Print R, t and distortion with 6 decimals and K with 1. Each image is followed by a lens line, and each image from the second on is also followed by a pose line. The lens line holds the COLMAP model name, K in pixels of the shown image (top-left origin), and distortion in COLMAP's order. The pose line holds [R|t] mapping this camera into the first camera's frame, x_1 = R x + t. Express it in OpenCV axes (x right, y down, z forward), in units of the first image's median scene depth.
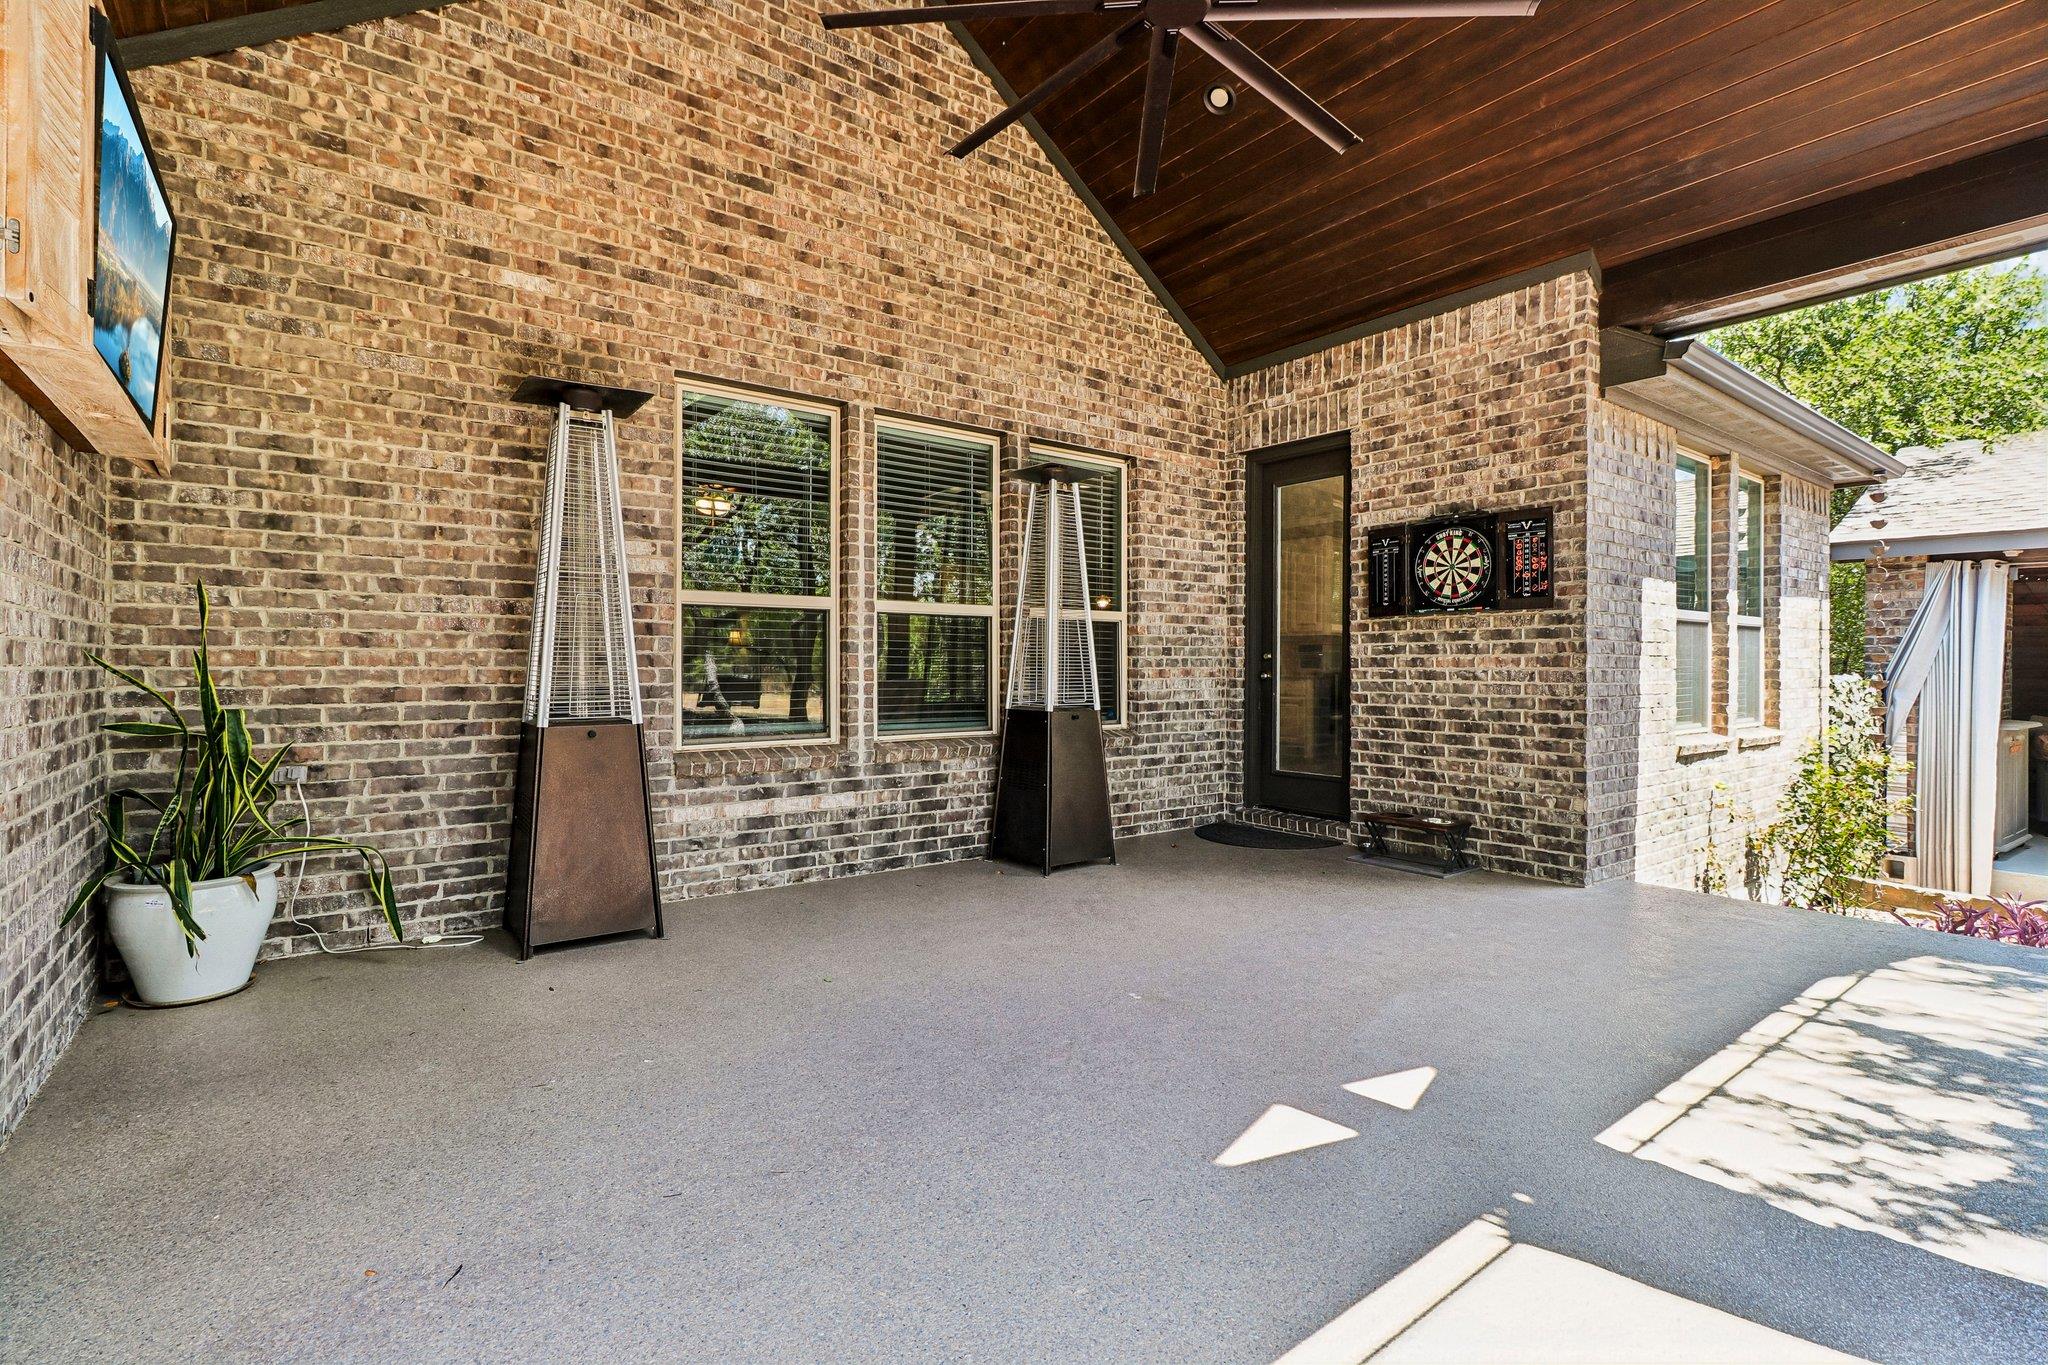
lens RADIAL K [[937.1, 0, 1027.9], [0, 937.1, 671.8], [0, 0, 1]] dist [-0.000281, -0.000974]
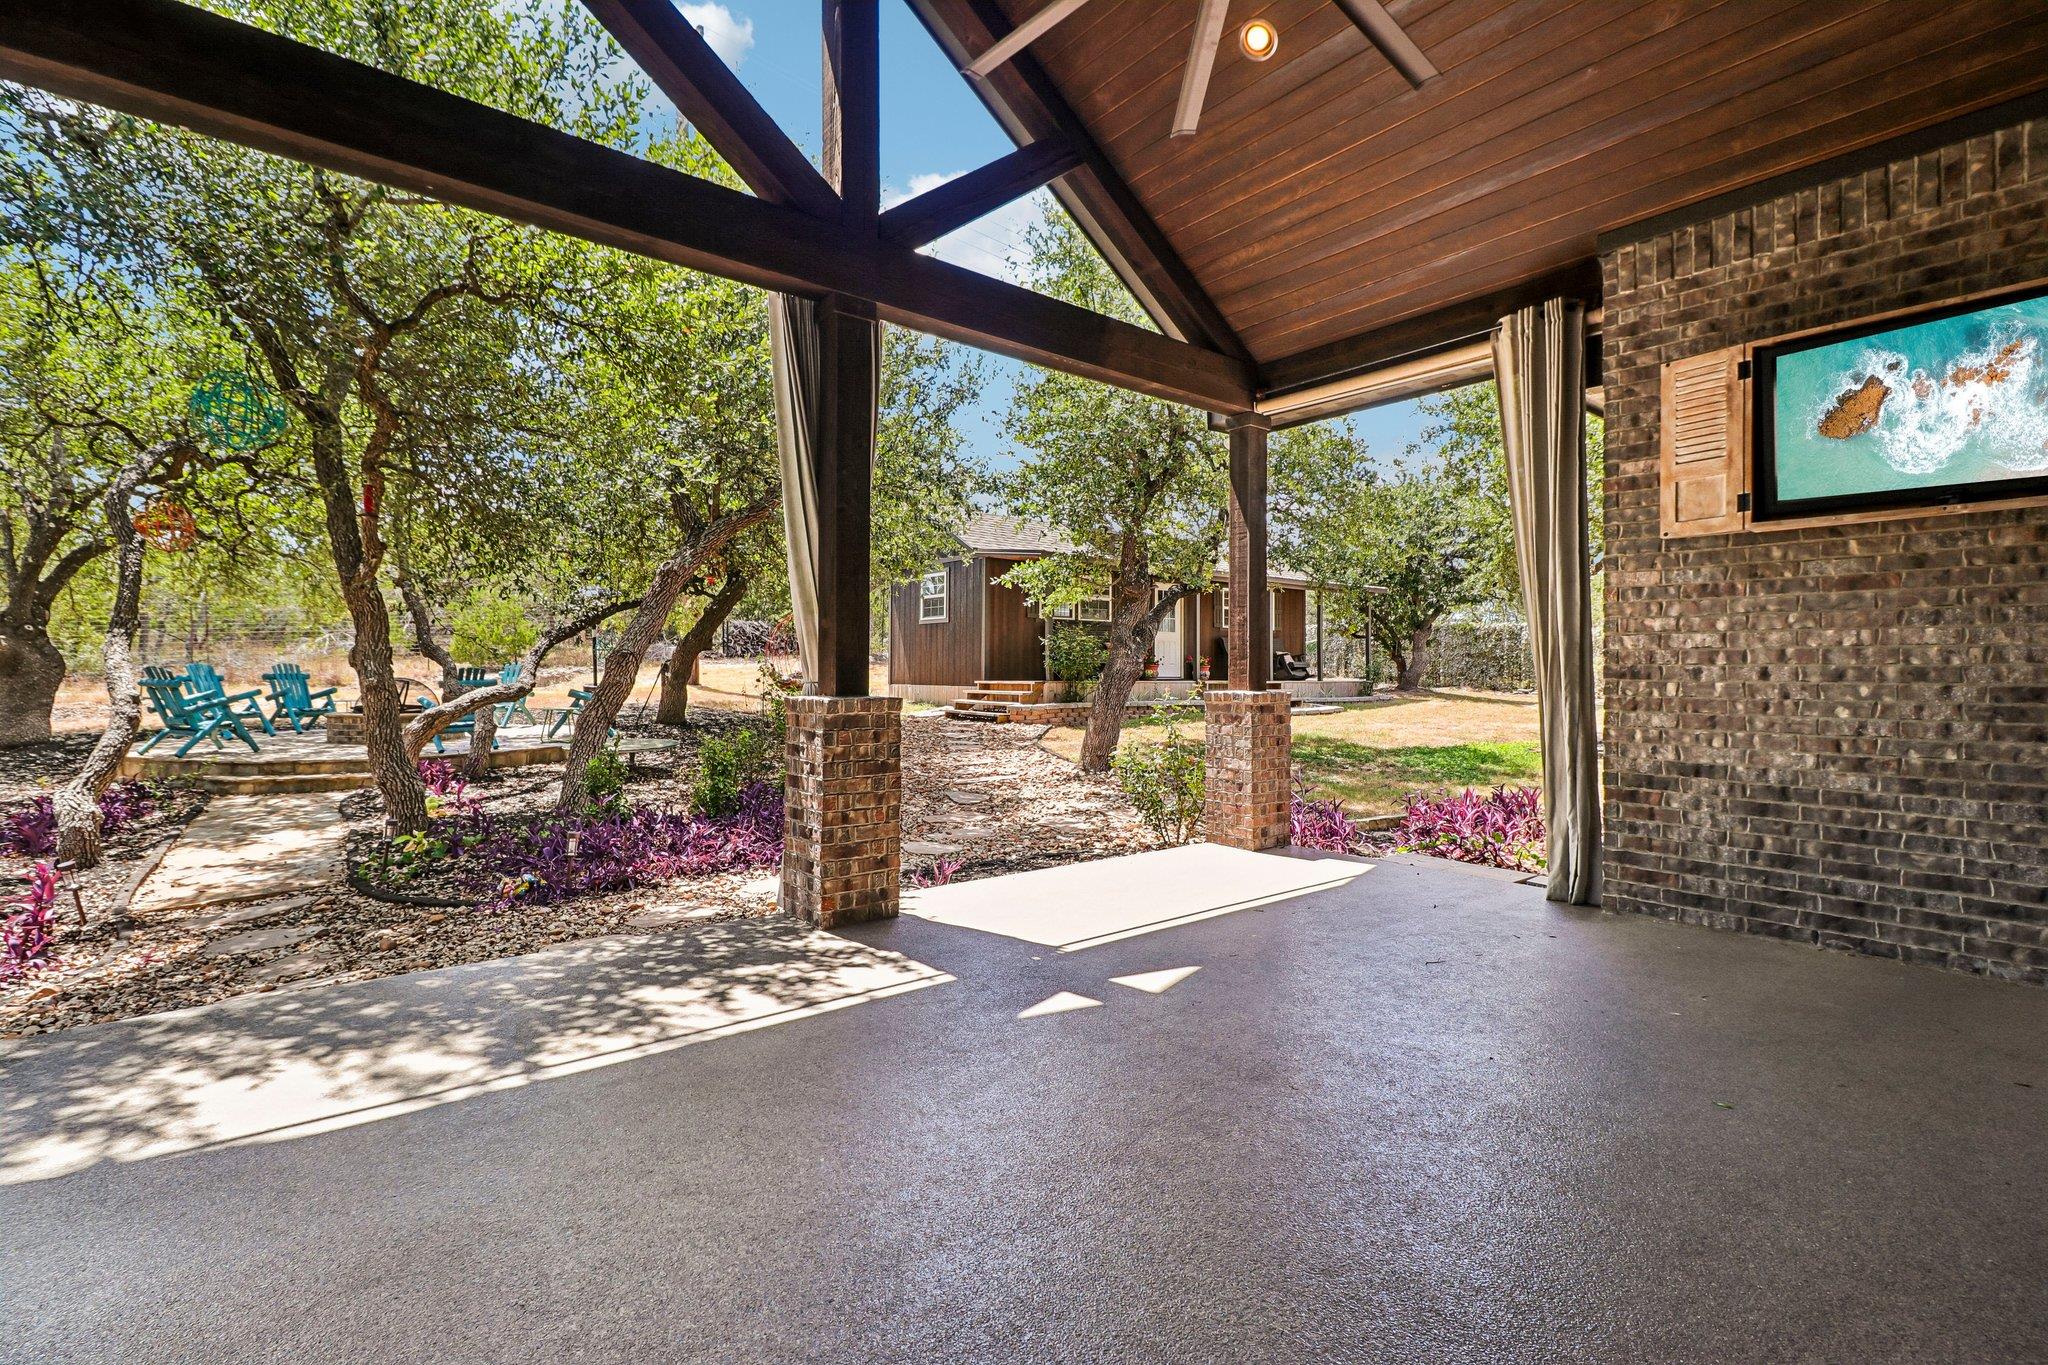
lens RADIAL K [[937.1, 0, 1026.3], [0, 937.1, 678.6], [0, 0, 1]] dist [-0.000281, -0.000974]
pose [[-0.999368, -0.010432, -0.033977, 0.492954], [-0.010587, 0.999934, 0.004399, -0.010279], [0.033928, 0.004756, -0.999413, 2.315274]]
